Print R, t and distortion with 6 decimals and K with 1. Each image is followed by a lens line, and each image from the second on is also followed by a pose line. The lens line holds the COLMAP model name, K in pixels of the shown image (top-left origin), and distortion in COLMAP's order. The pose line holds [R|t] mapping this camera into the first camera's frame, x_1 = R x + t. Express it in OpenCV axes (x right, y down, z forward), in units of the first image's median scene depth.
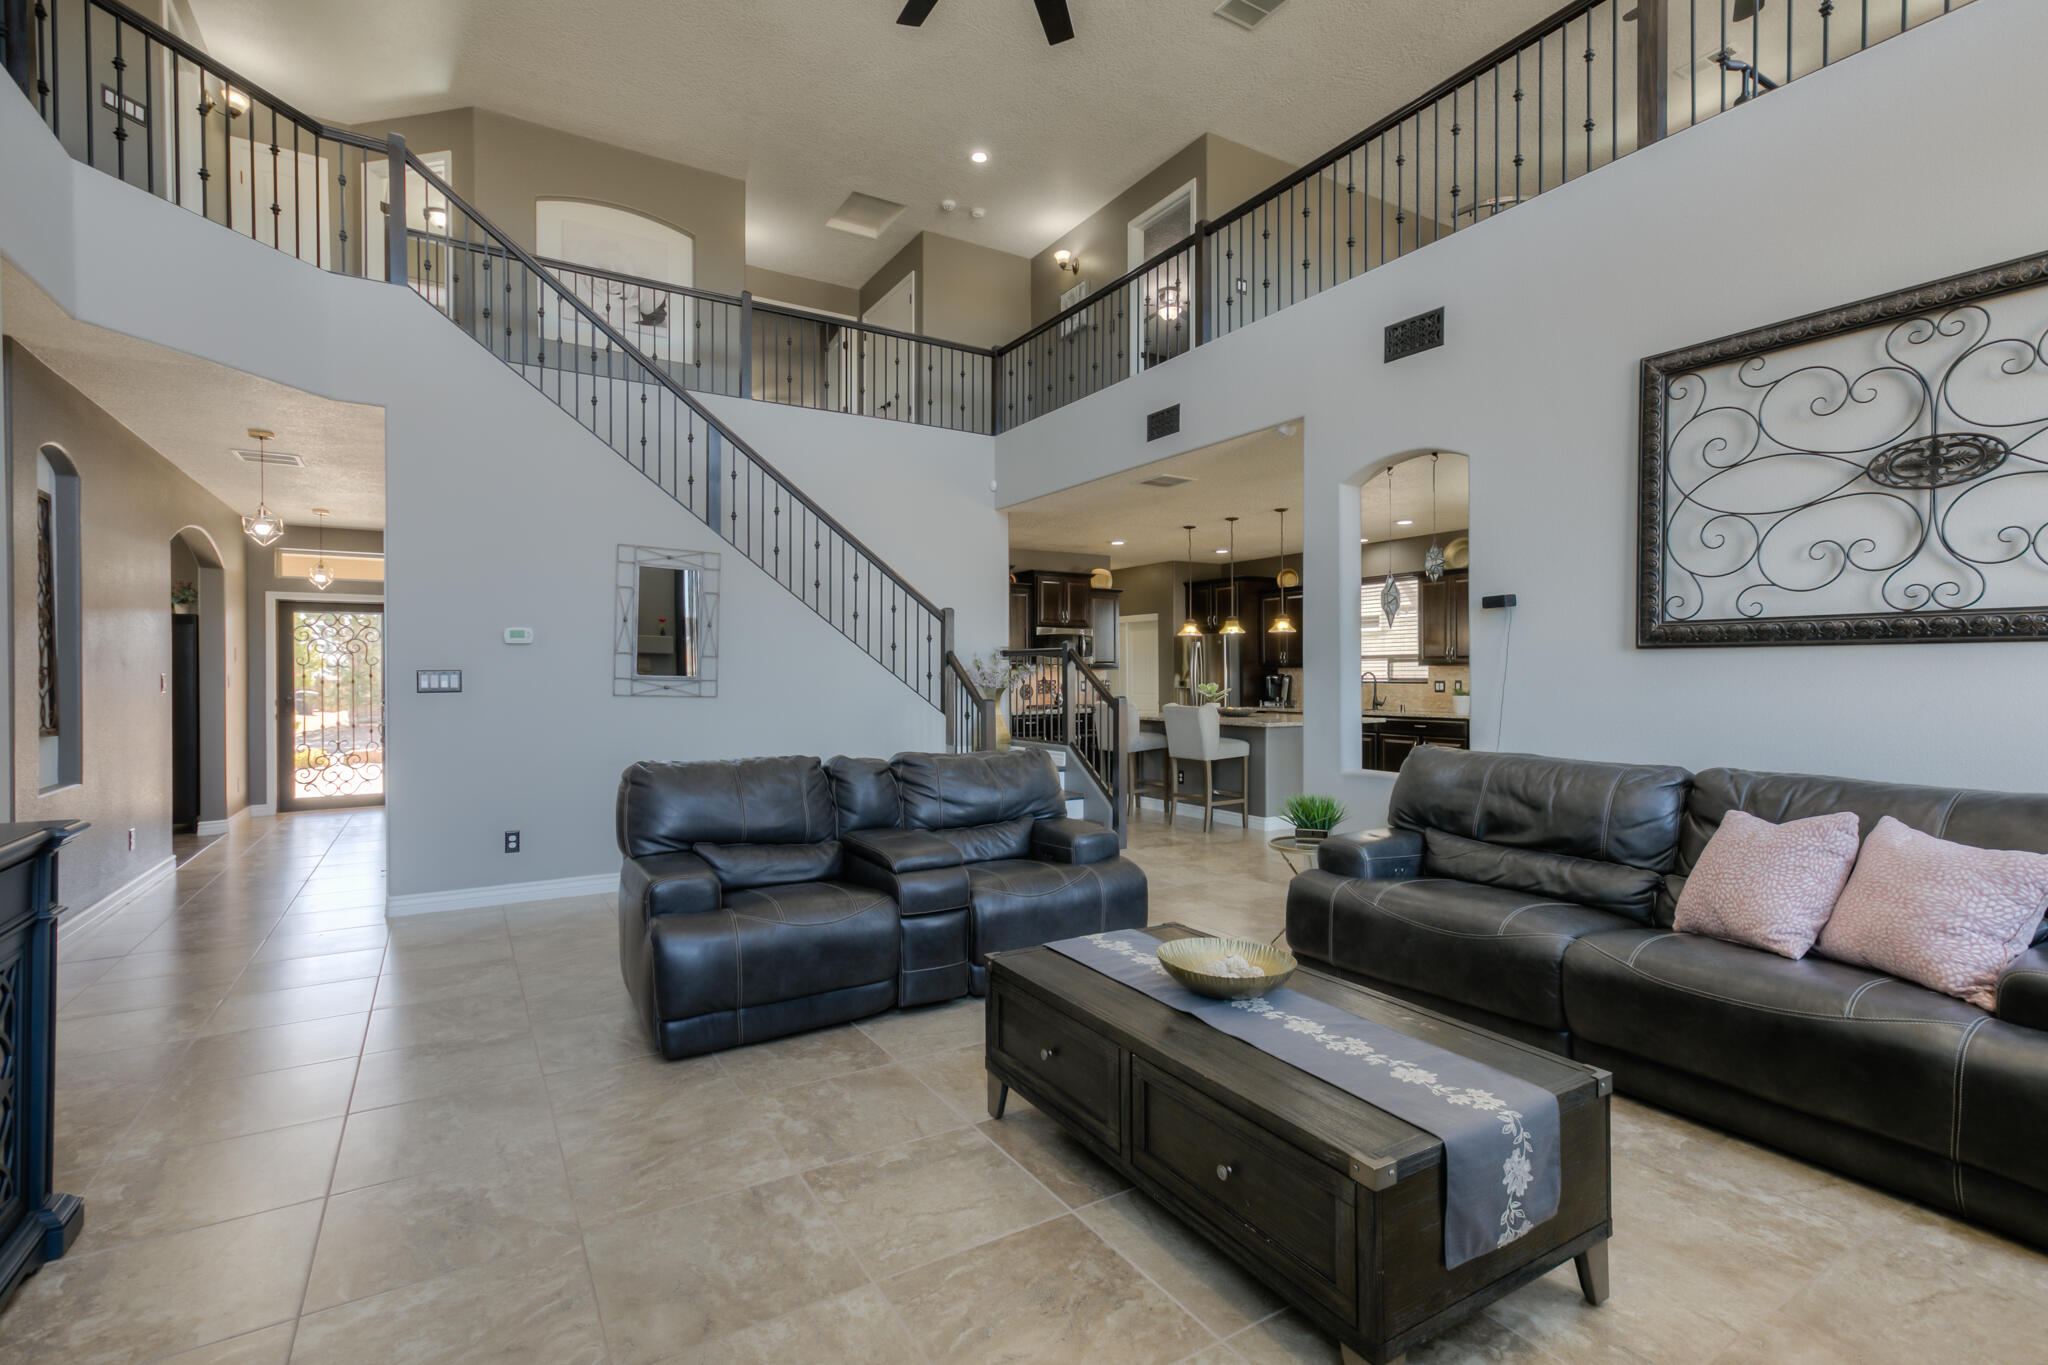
lens RADIAL K [[936.1, 0, 1024.0], [0, 936.1, 682.5], [0, 0, 1]] dist [0.007914, 0.000470]
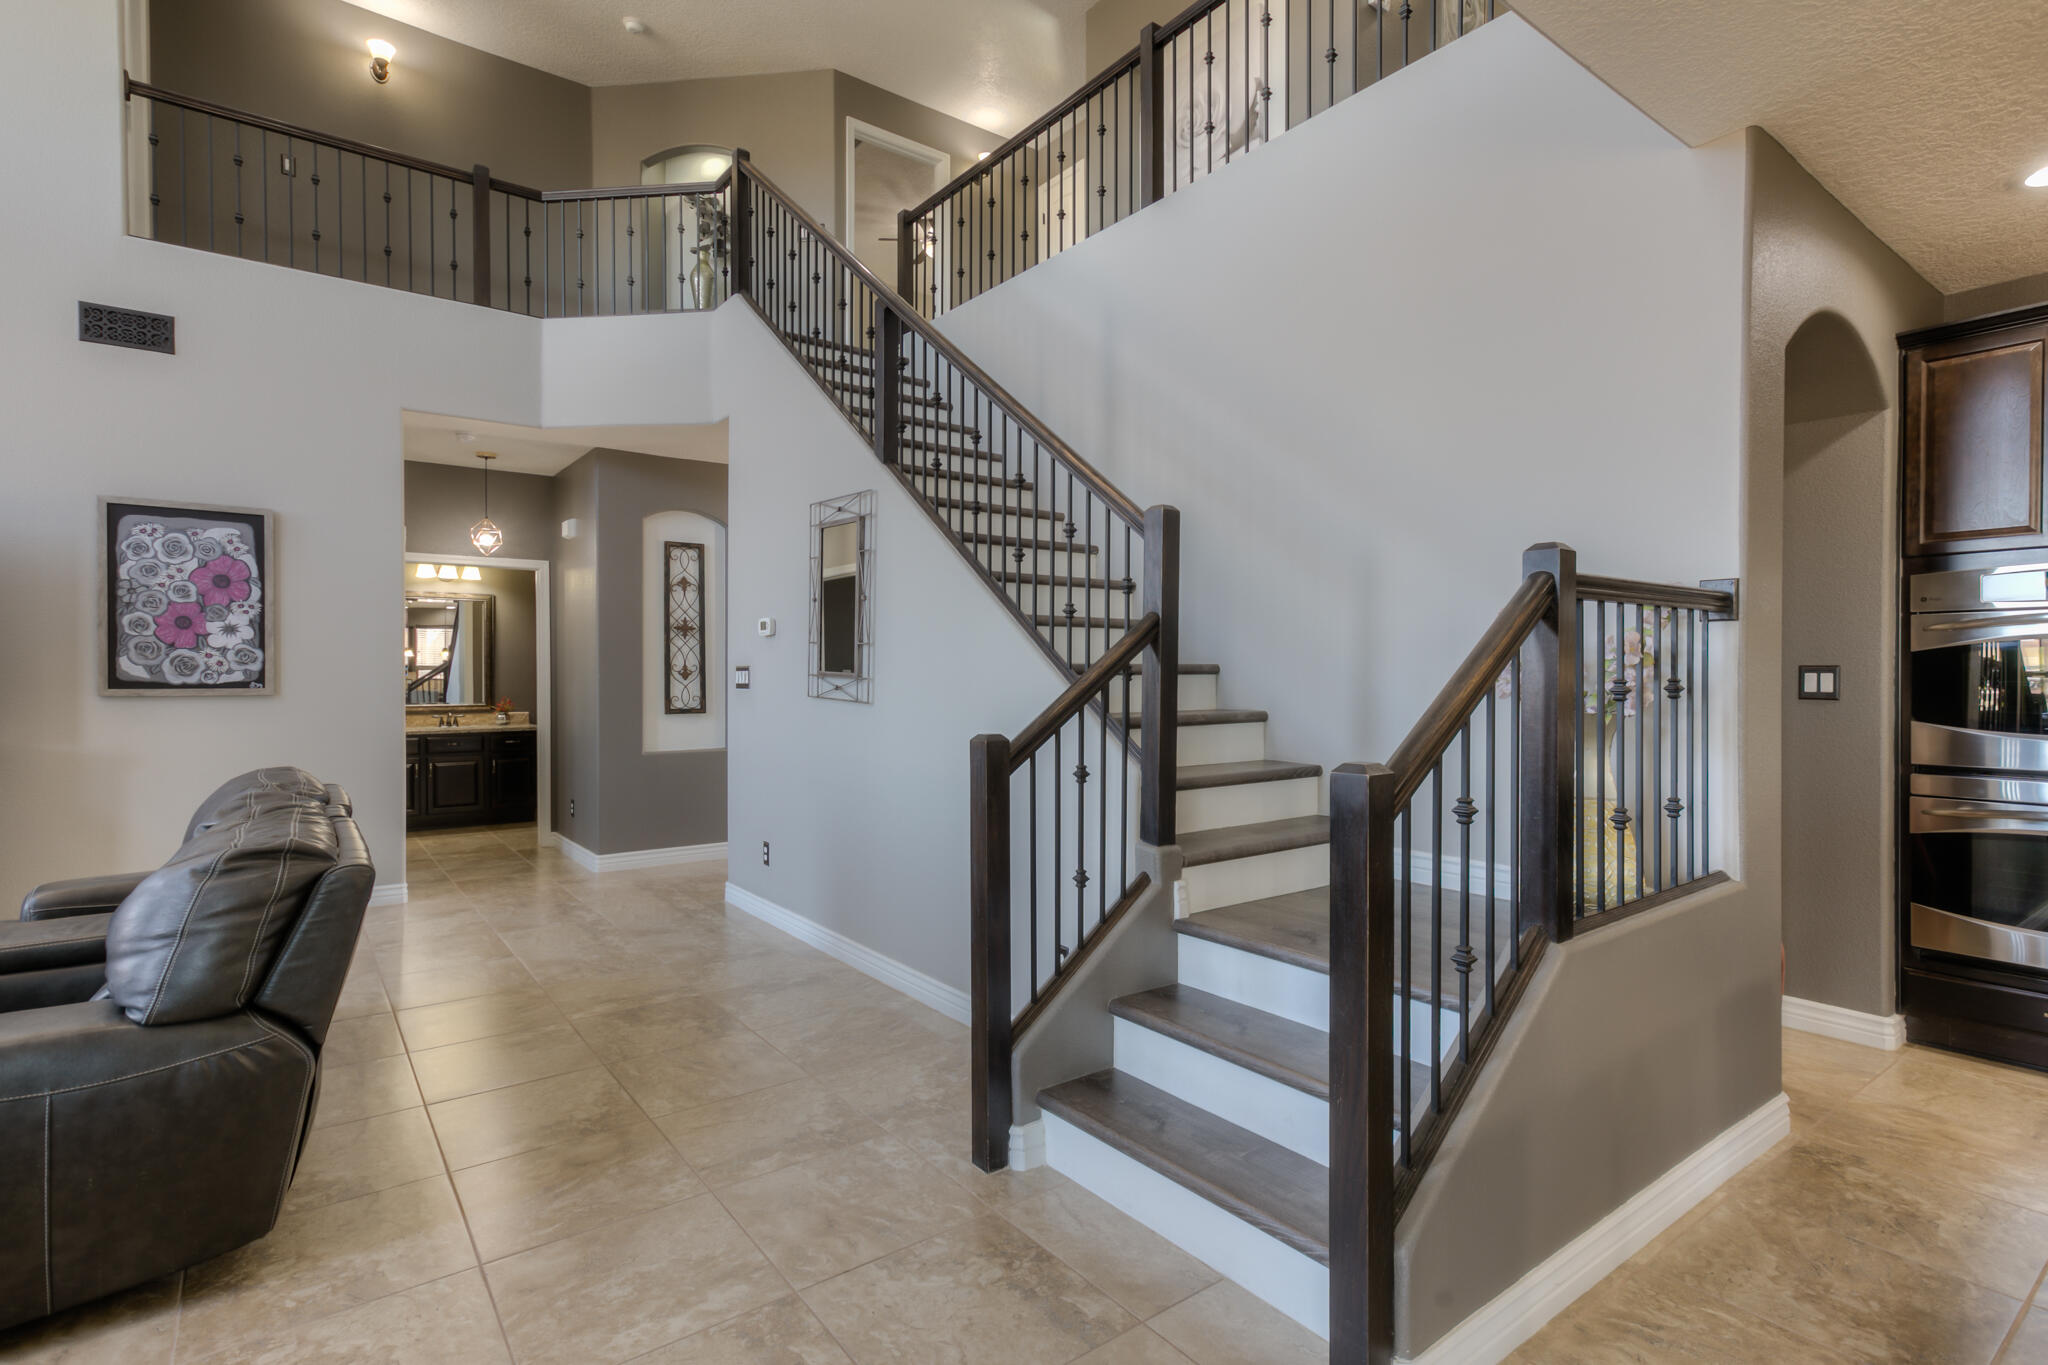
lens RADIAL K [[994.9, 0, 1024.0], [0, 994.9, 682.5], [0, 0, 1]] dist [0.016406, 0.000406]
pose [[0.087432, 0.012531, -0.996092, 0.416079], [-0.007312, 0.999902, 0.011937, -0.009261], [0.996144, 0.006239, 0.087515, 1.092713]]
